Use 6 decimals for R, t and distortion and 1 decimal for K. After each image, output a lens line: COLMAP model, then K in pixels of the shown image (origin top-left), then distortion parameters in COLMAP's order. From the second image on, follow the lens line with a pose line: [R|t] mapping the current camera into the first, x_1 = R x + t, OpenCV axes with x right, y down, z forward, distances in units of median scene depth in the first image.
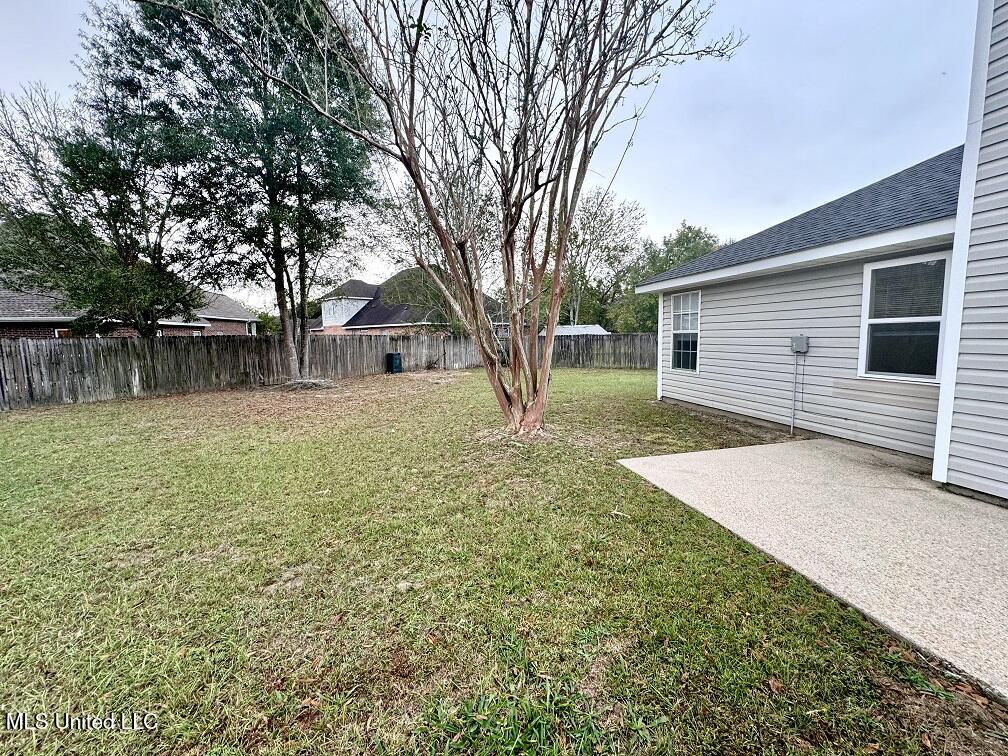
lens RADIAL K [[400.9, 0, 503.5], [0, 400.9, 377.6], [0, 0, 1]] dist [-0.004865, 0.000917]
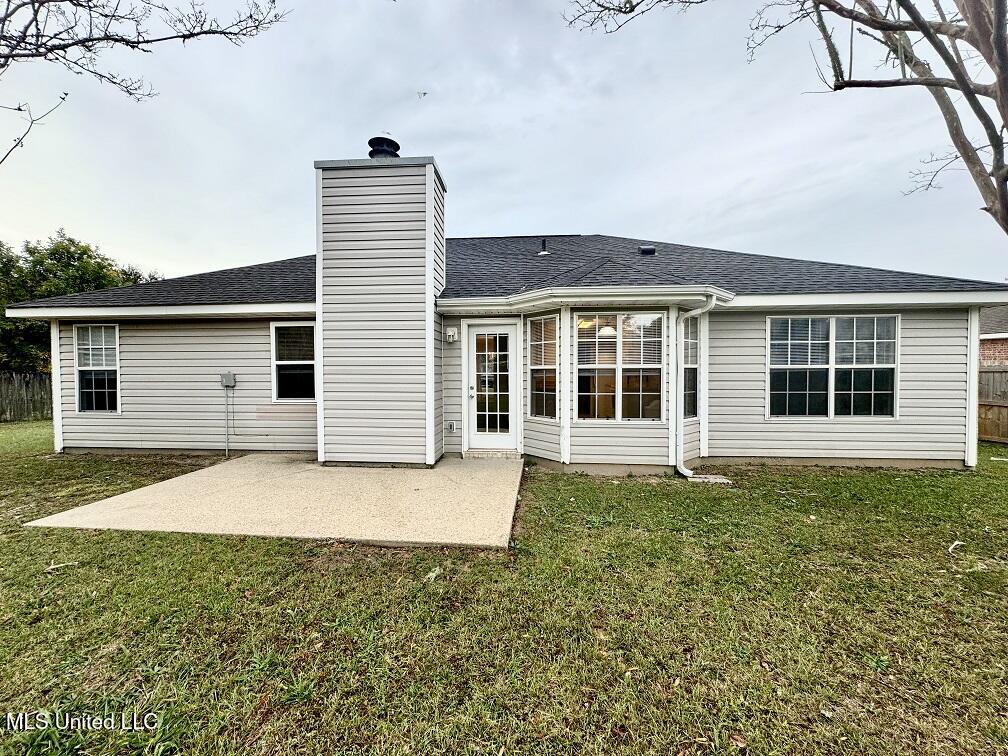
lens RADIAL K [[400.9, 0, 503.7], [0, 400.9, 375.0], [0, 0, 1]] dist [-0.004865, 0.000917]
pose [[0.304499, 0.003338, 0.952507, -0.188805], [0.098173, 0.994558, -0.034870, 0.031016], [-0.947440, 0.104128, 0.302514, -0.186736]]
